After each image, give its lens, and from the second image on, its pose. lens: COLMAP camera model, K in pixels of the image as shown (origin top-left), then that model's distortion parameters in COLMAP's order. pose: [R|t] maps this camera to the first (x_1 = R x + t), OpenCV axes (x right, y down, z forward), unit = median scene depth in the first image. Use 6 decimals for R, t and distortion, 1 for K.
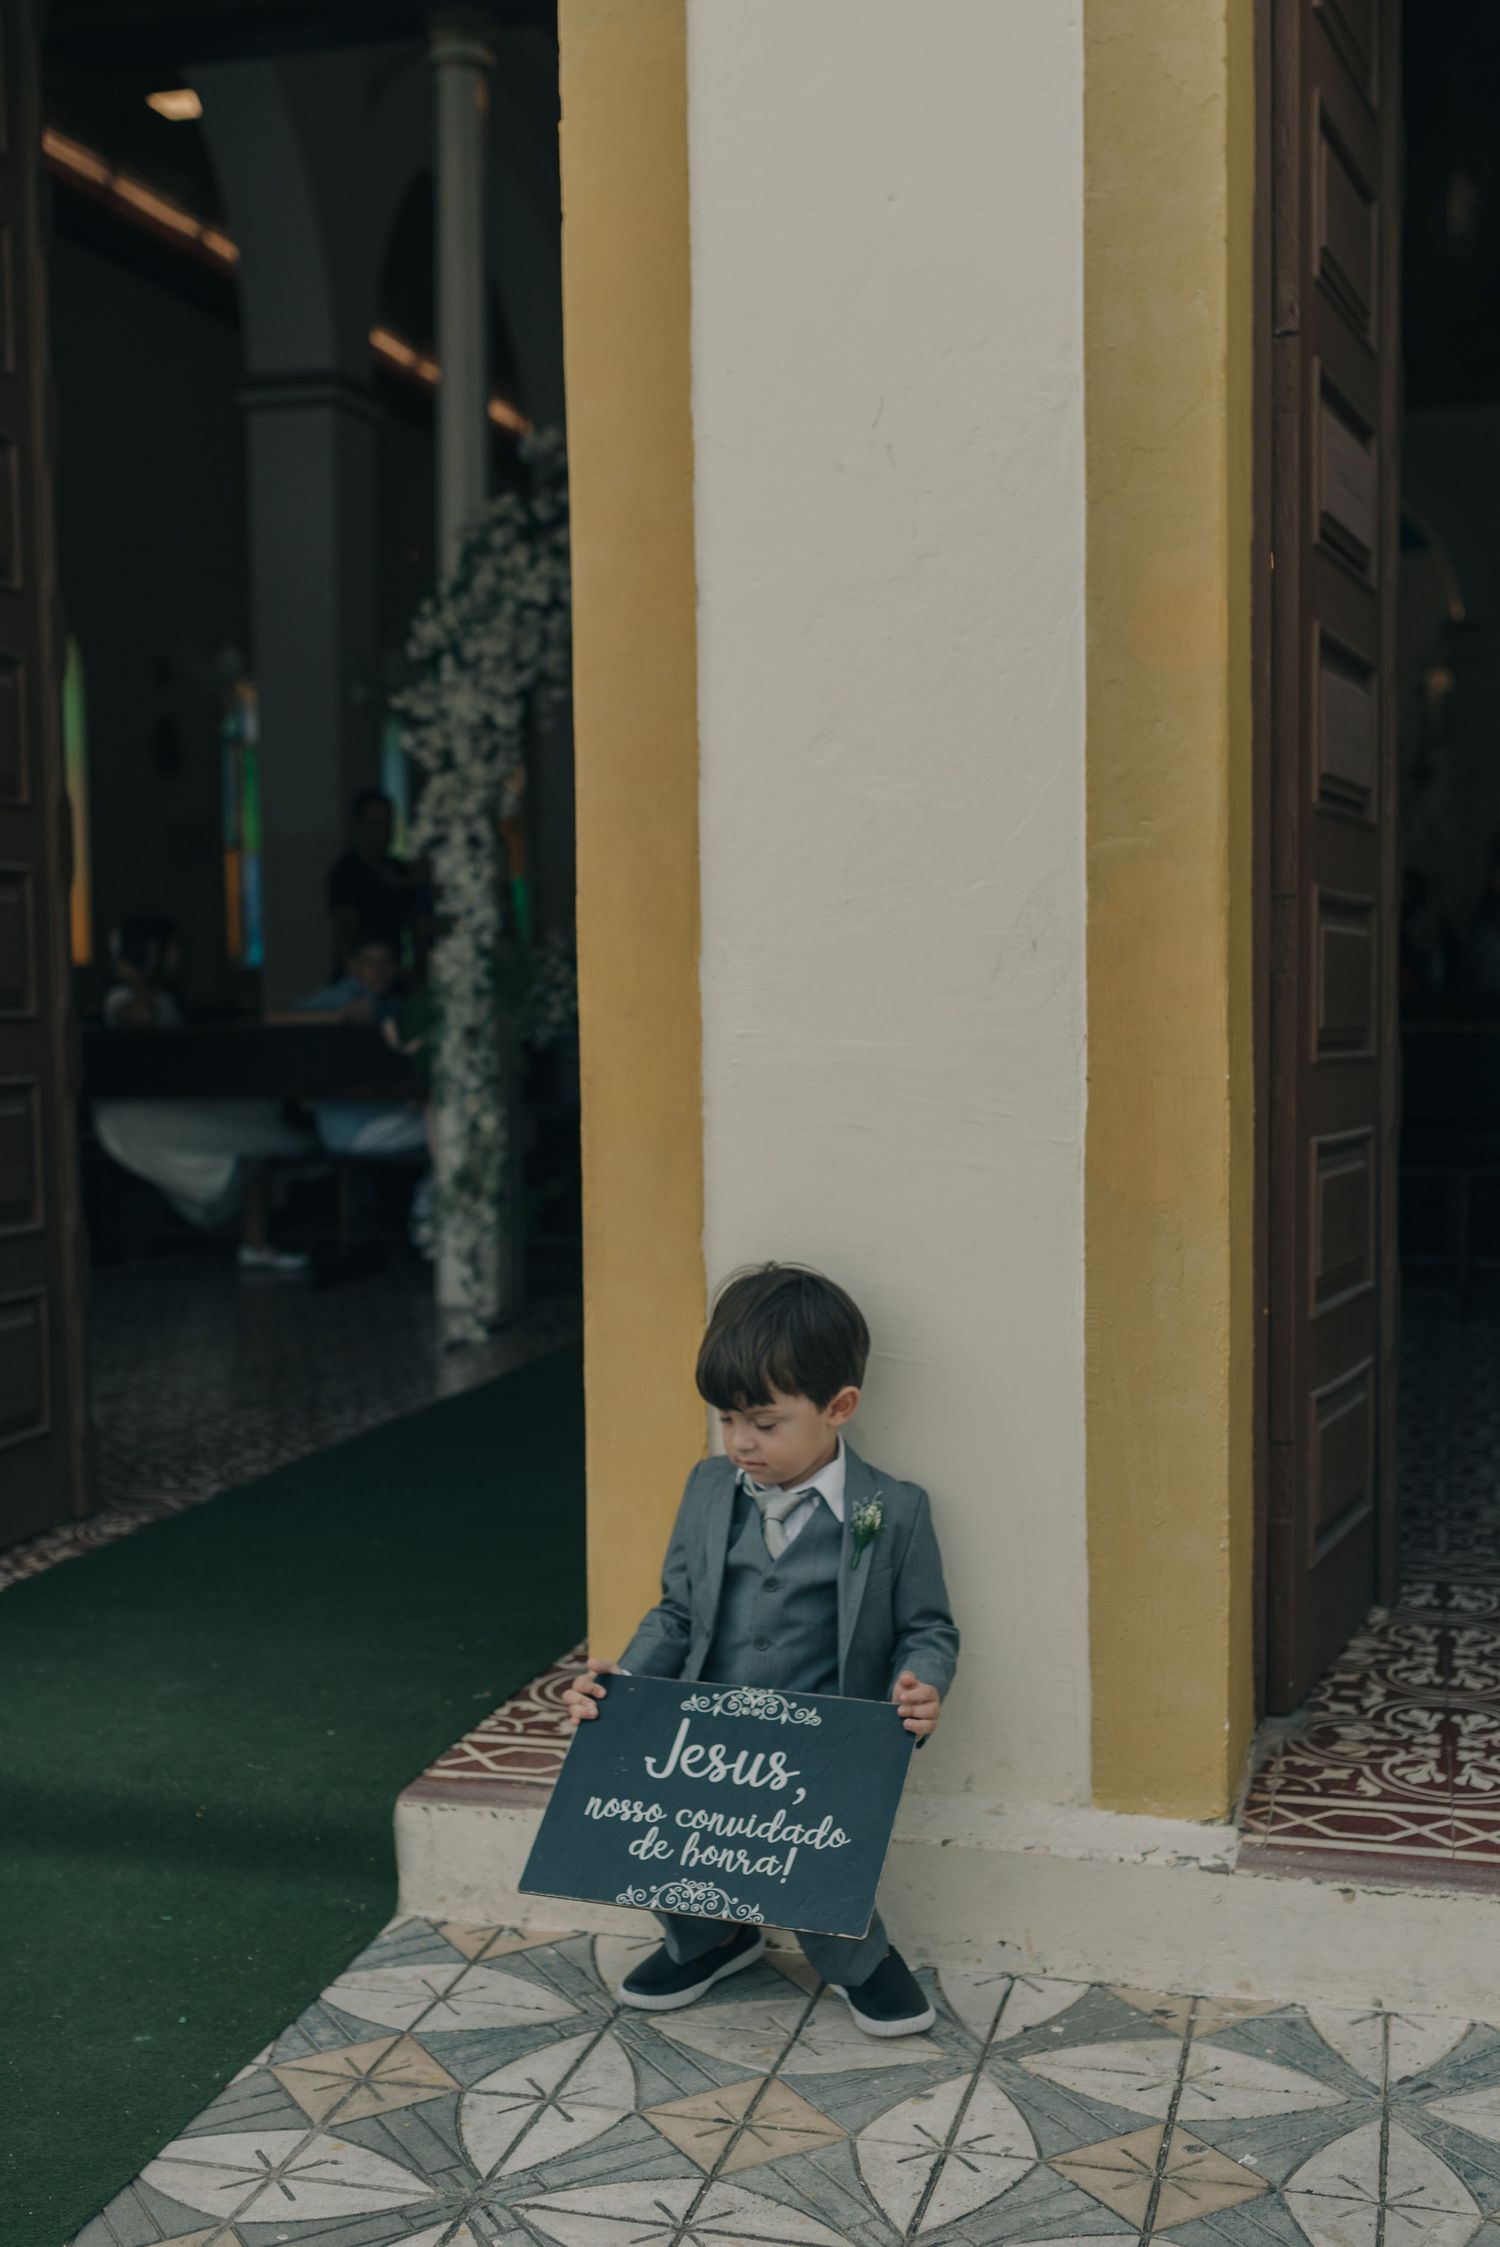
lens RADIAL K [[2446.6, 0, 750.0], [0, 2446.6, 1123.5], [0, 0, 1]] dist [-0.000500, -0.003907]
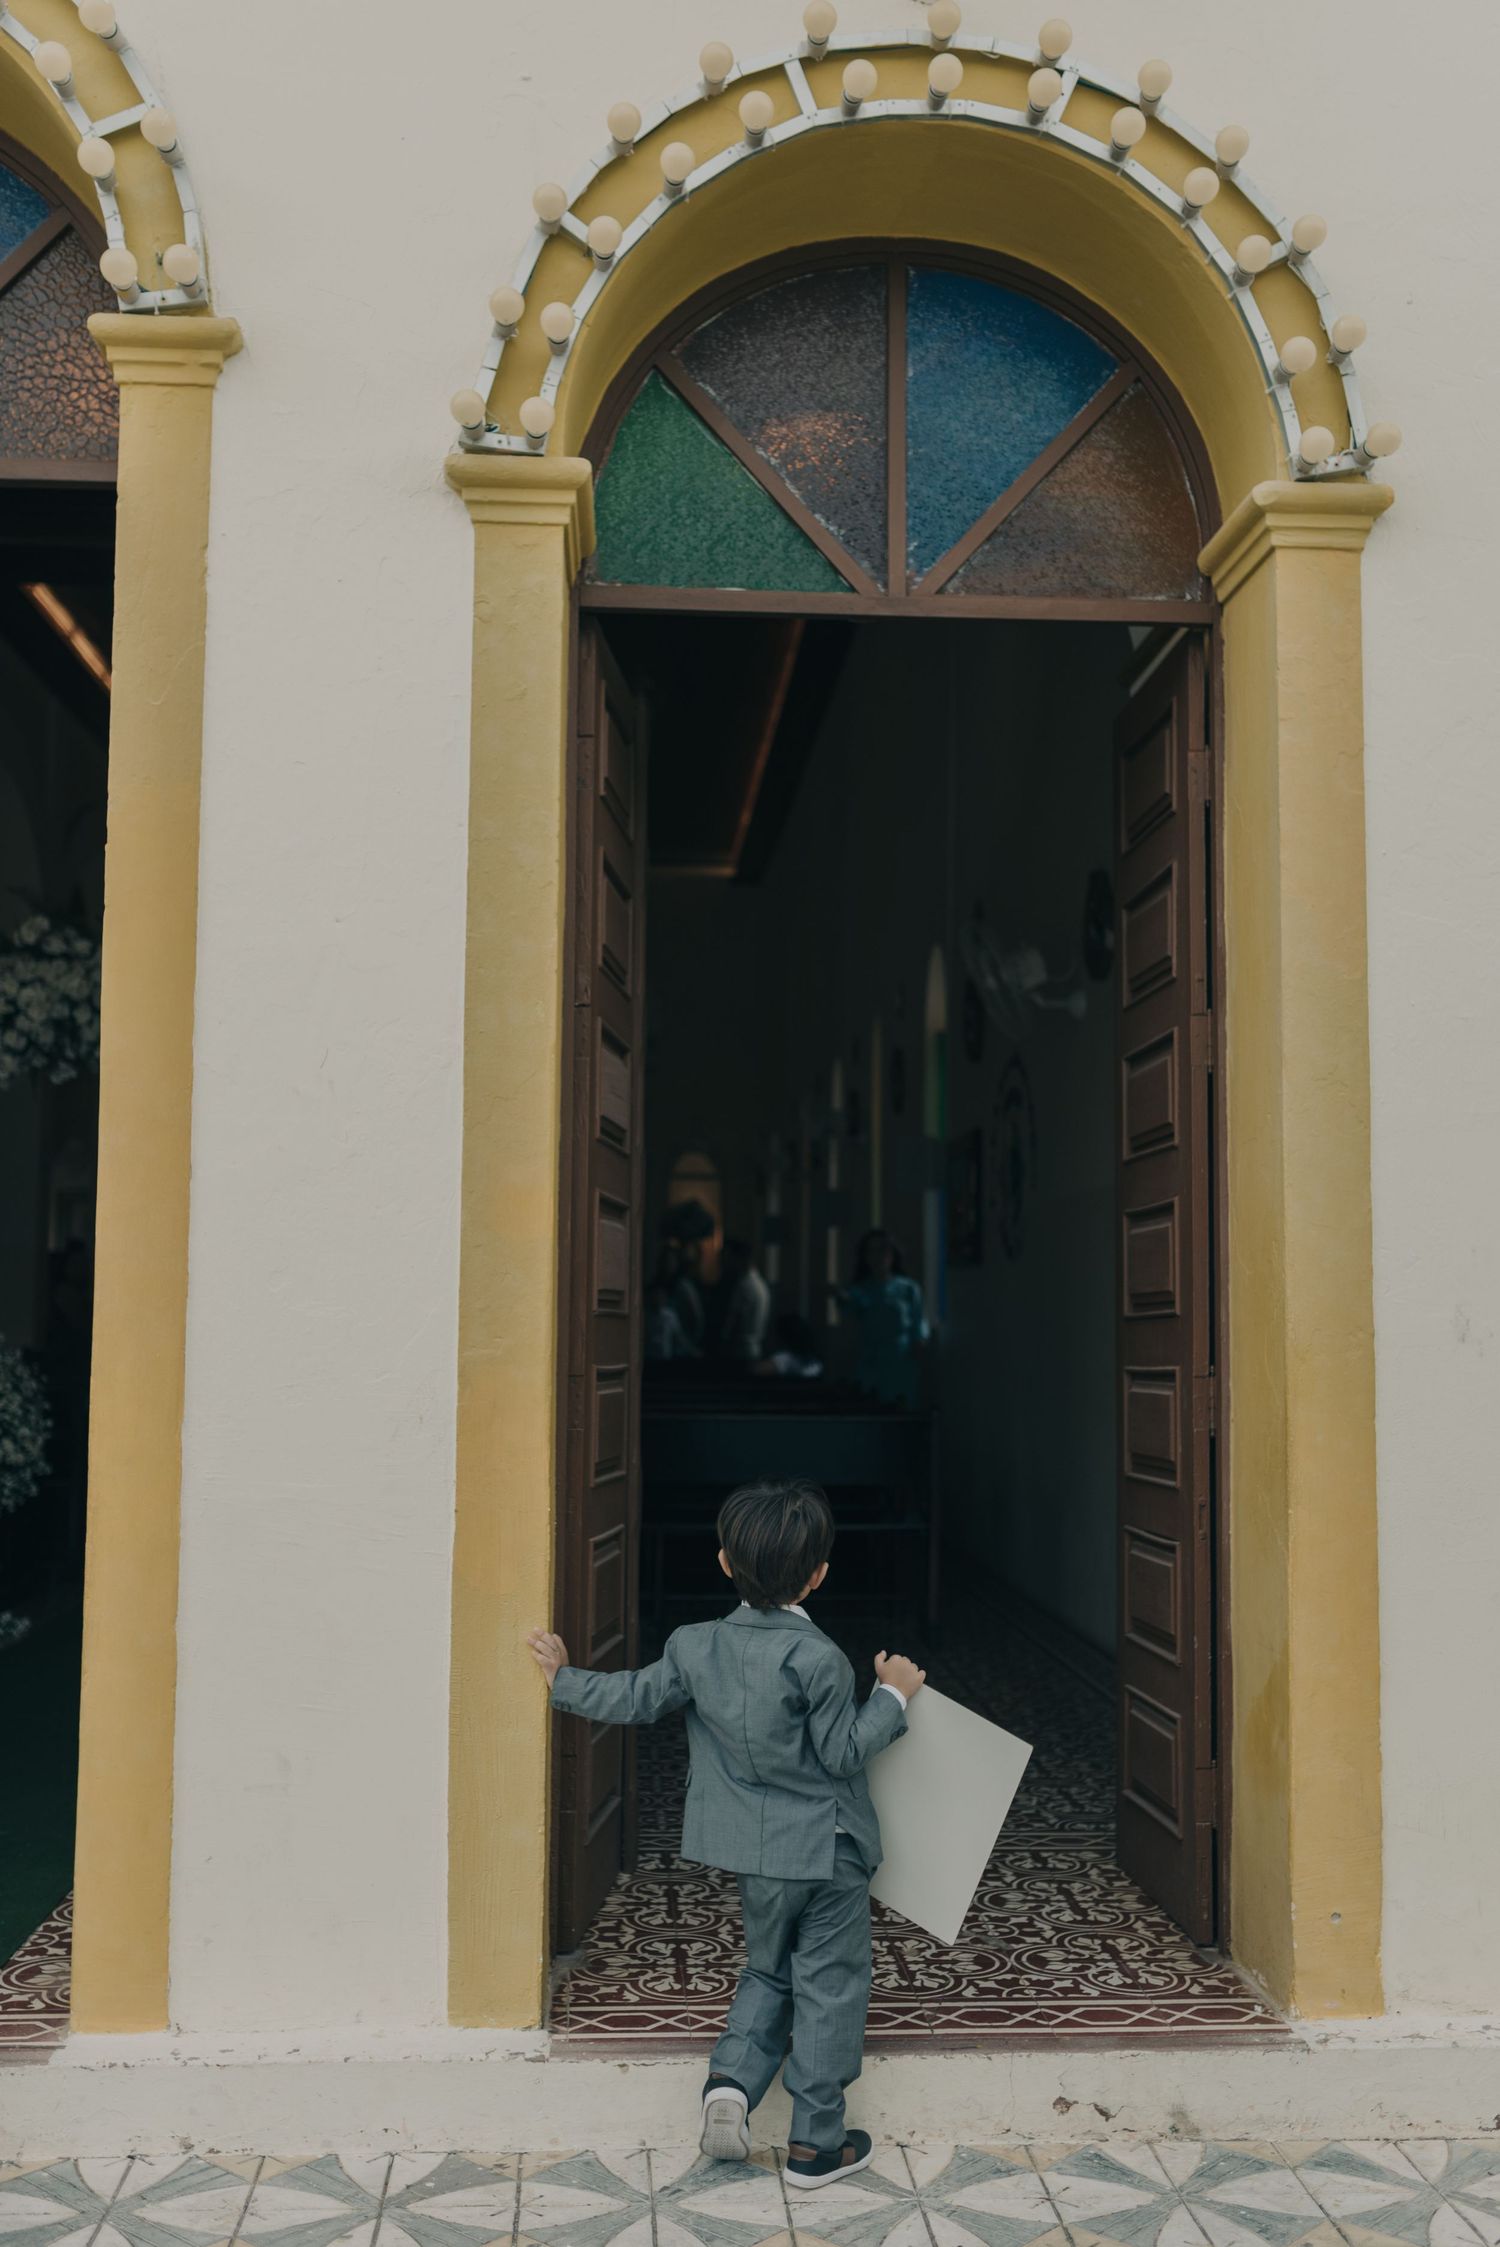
lens RADIAL K [[2226.2, 0, 750.0], [0, 2226.2, 1123.5], [0, 0, 1]] dist [0.000863, 0.002979]
pose [[0.943213, 0.046780, 0.328879, -0.136534], [0.000528, 0.989823, -0.142306, -0.053624], [-0.332189, 0.134399, 0.933588, -0.323060]]
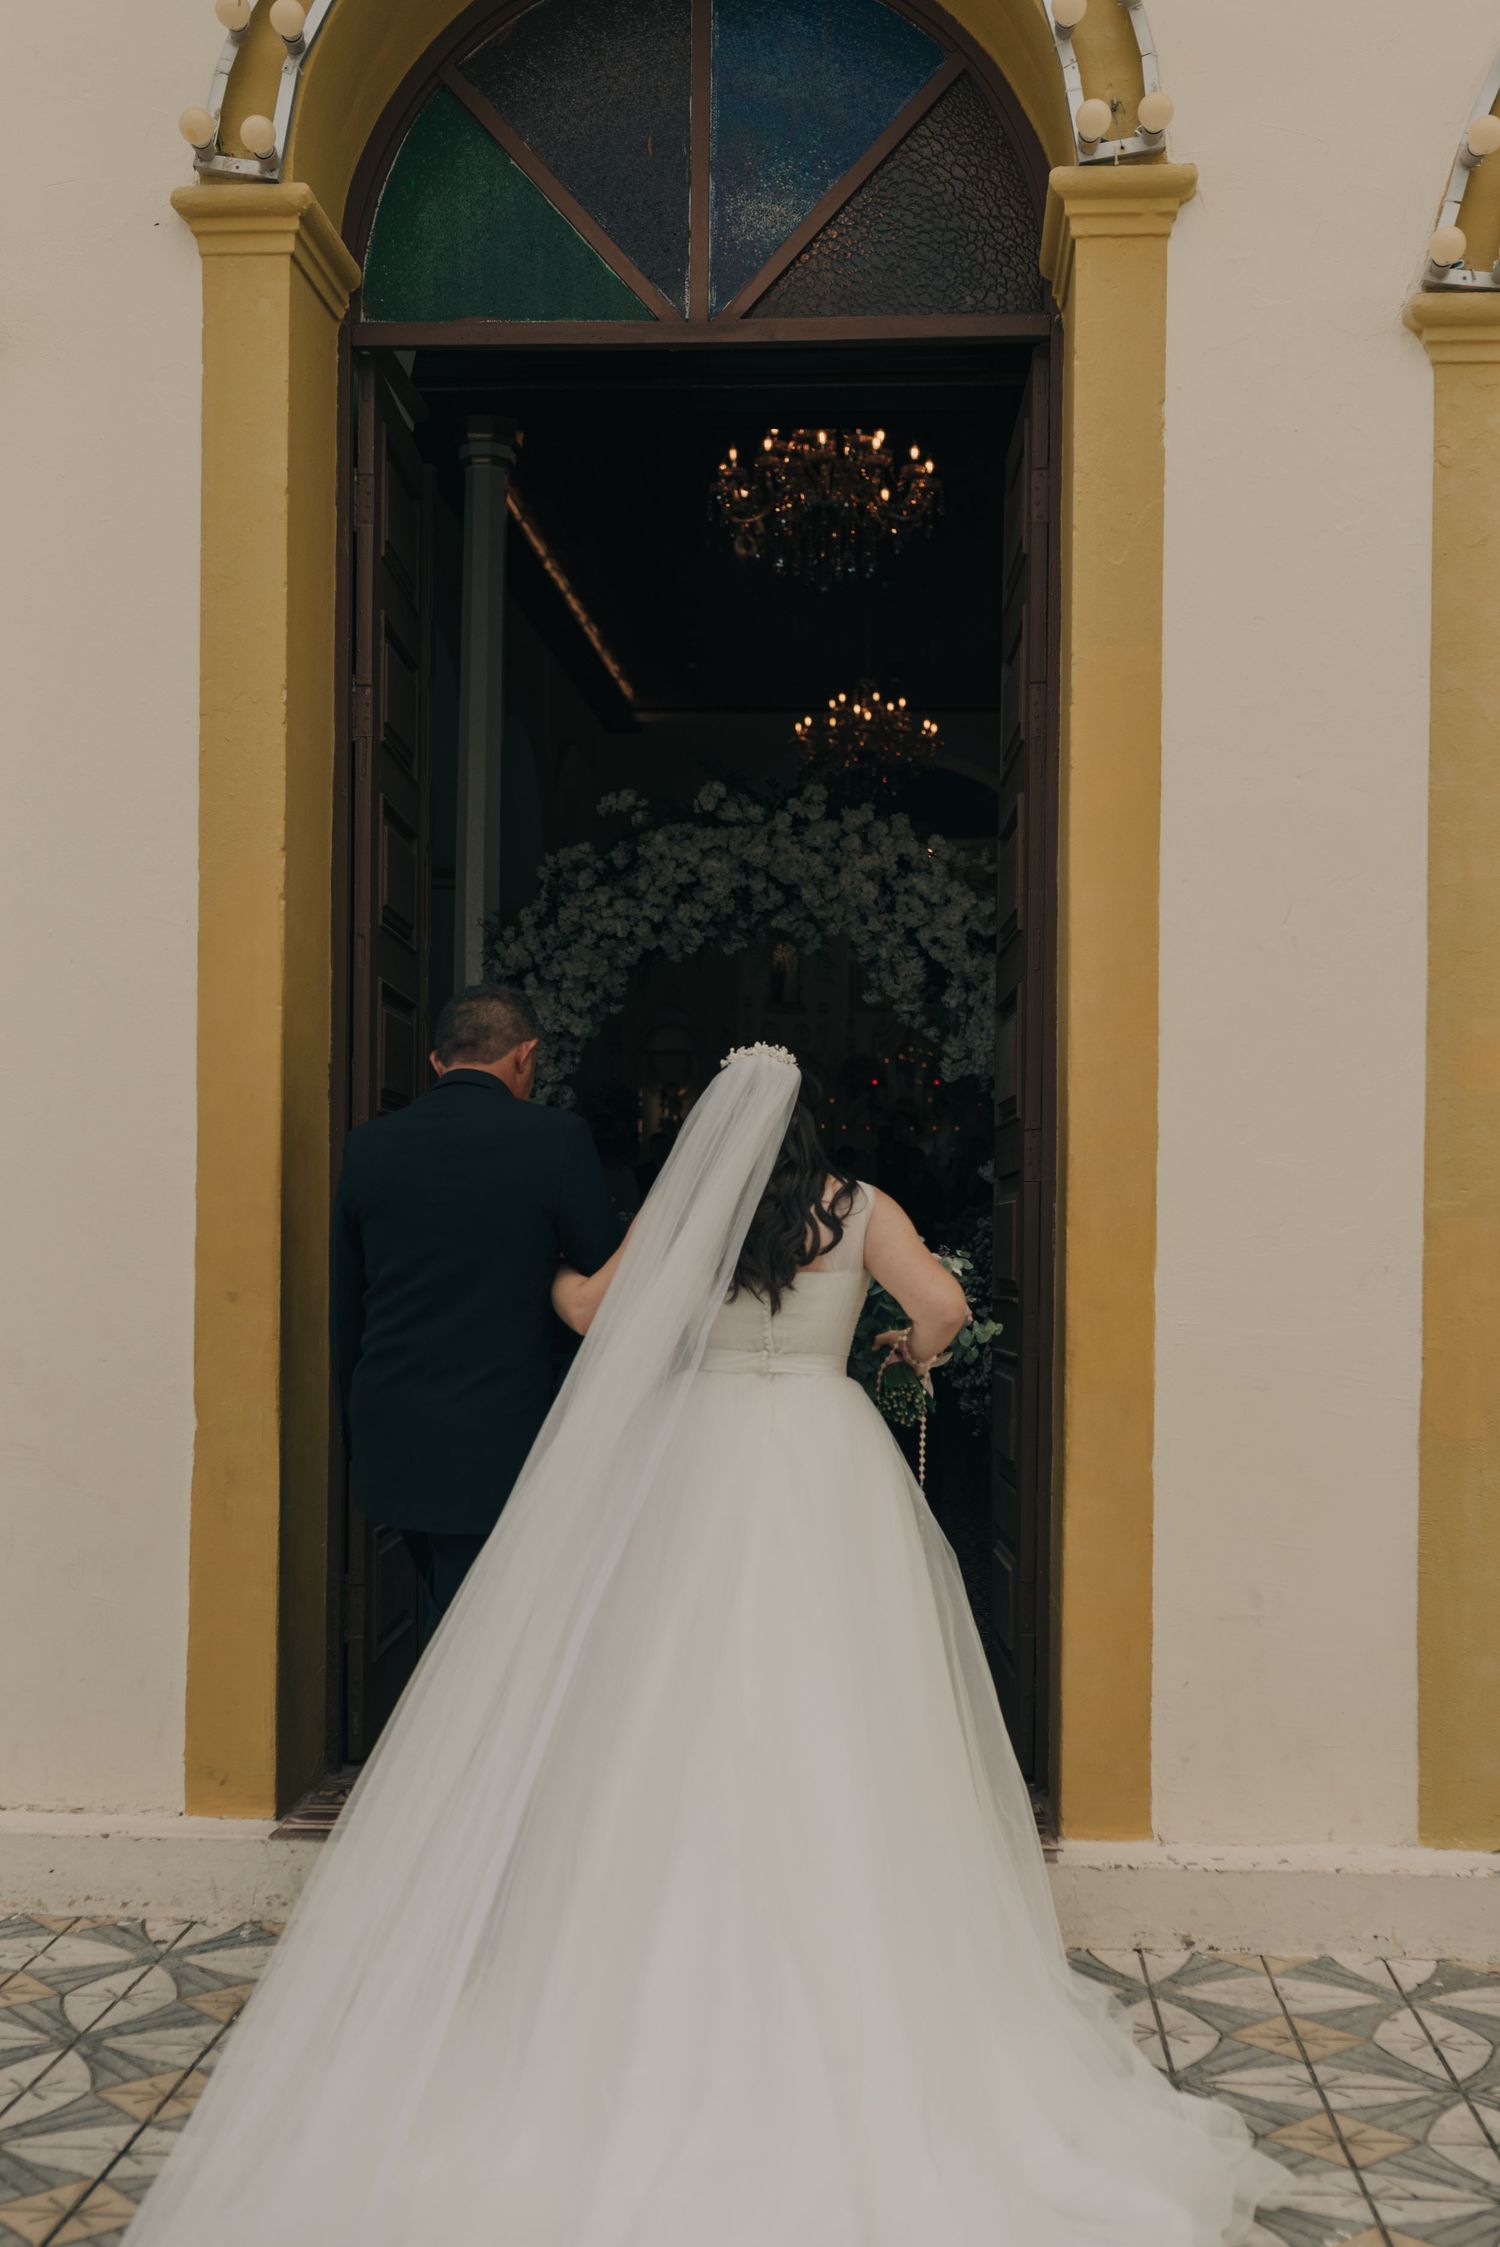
lens RADIAL K [[2486.0, 0, 751.4], [0, 2486.0, 1227.9], [0, 0, 1]] dist [-0.002390, -0.006786]
pose [[0.980043, 0.019617, 0.197816, -0.528606], [-0.009052, 0.998490, -0.054175, -0.010656], [-0.198580, 0.051303, 0.978741, -0.394223]]
